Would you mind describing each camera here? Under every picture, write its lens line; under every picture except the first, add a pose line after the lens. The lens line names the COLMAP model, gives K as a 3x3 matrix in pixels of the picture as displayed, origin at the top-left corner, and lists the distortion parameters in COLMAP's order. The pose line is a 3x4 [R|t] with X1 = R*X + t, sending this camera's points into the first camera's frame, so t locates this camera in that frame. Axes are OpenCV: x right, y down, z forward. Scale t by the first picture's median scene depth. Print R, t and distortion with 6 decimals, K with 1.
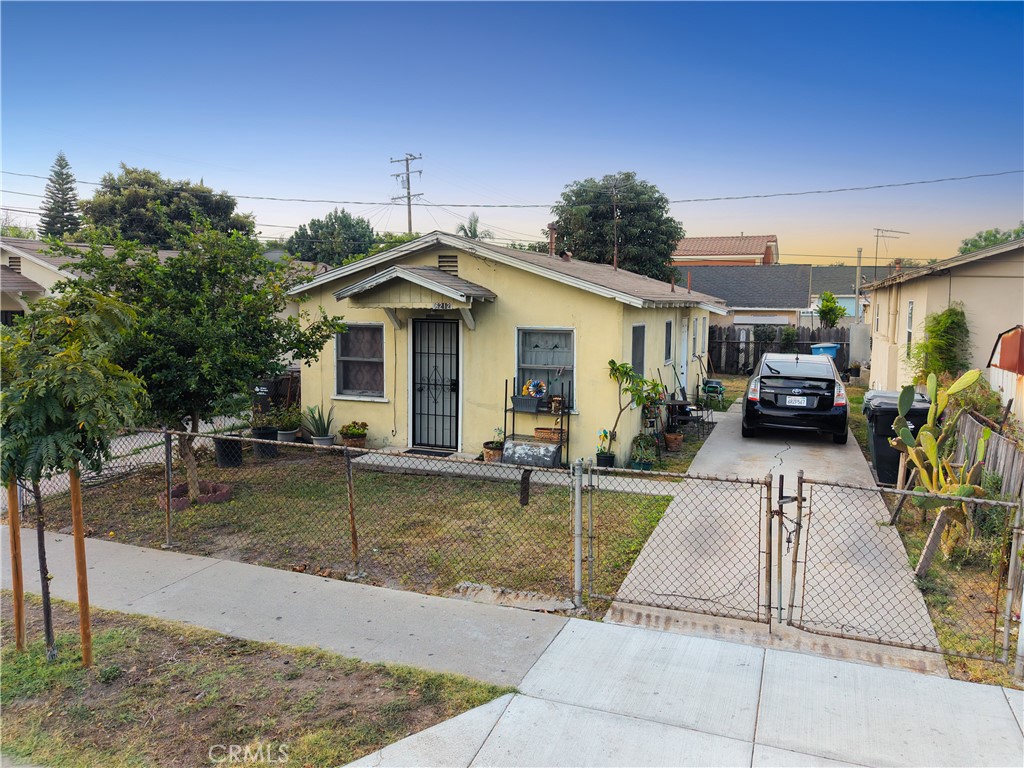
lens RADIAL K [[728.2, 0, 567.9], [0, 728.2, 367.0], [0, 0, 1]] dist [0.020870, -0.024434]
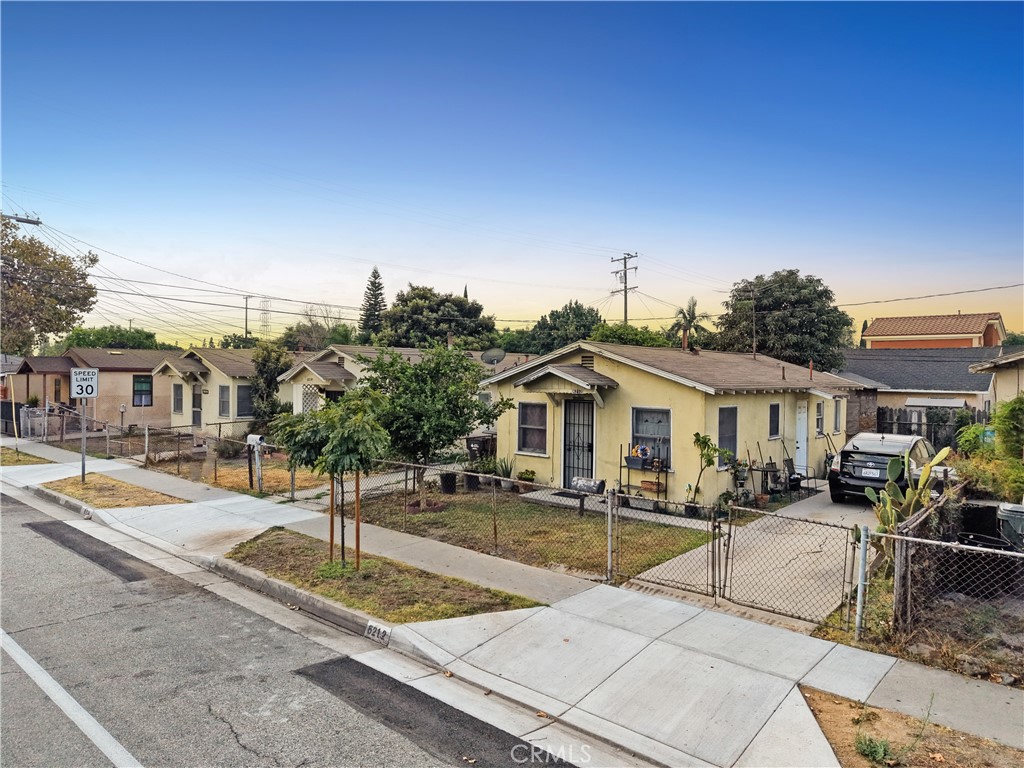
lens RADIAL K [[687.8, 0, 521.8], [0, 687.8, 377.9], [0, 0, 1]] dist [0.030954, -0.015945]
pose [[0.925215, 0.002307, -0.379435, 0.240934], [-0.035914, 0.996025, -0.081517, 0.005154], [0.377739, 0.089048, 0.921620, -0.315288]]
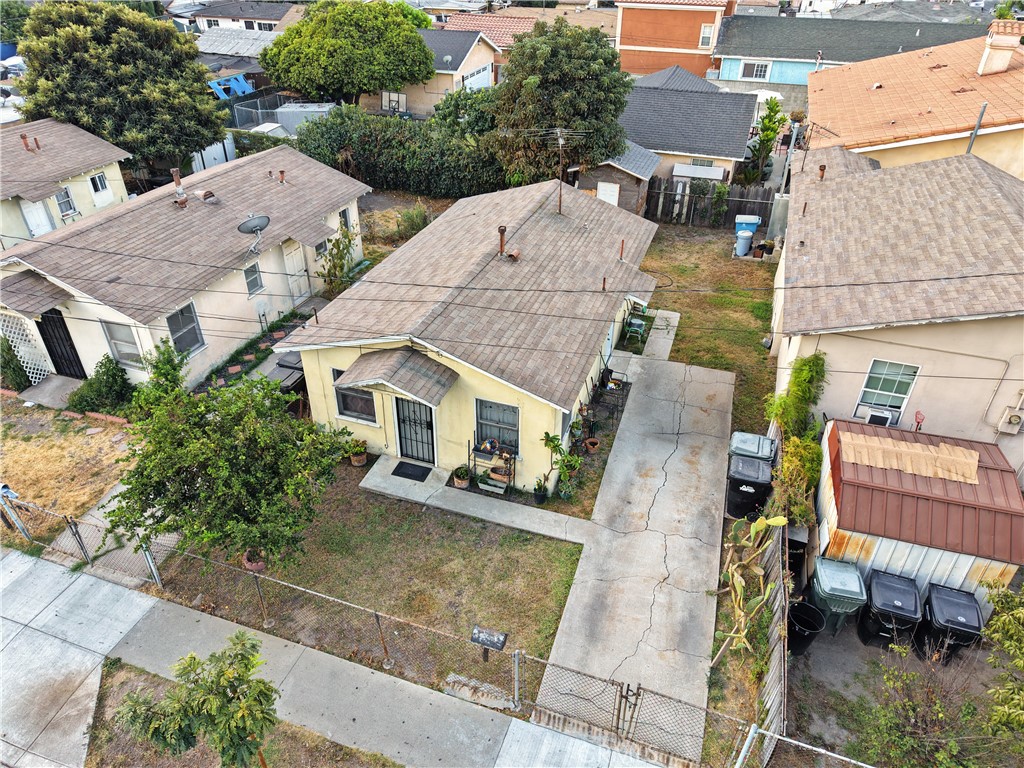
lens RADIAL K [[687.8, 0, 525.1], [0, 687.8, 371.7], [0, 0, 1]] dist [0.030954, -0.015945]
pose [[0.999993, -0.000980, 0.003694, 0.016524], [-0.000853, 0.884926, 0.465730, -0.691487], [-0.003726, -0.465730, 0.884919, -0.079317]]
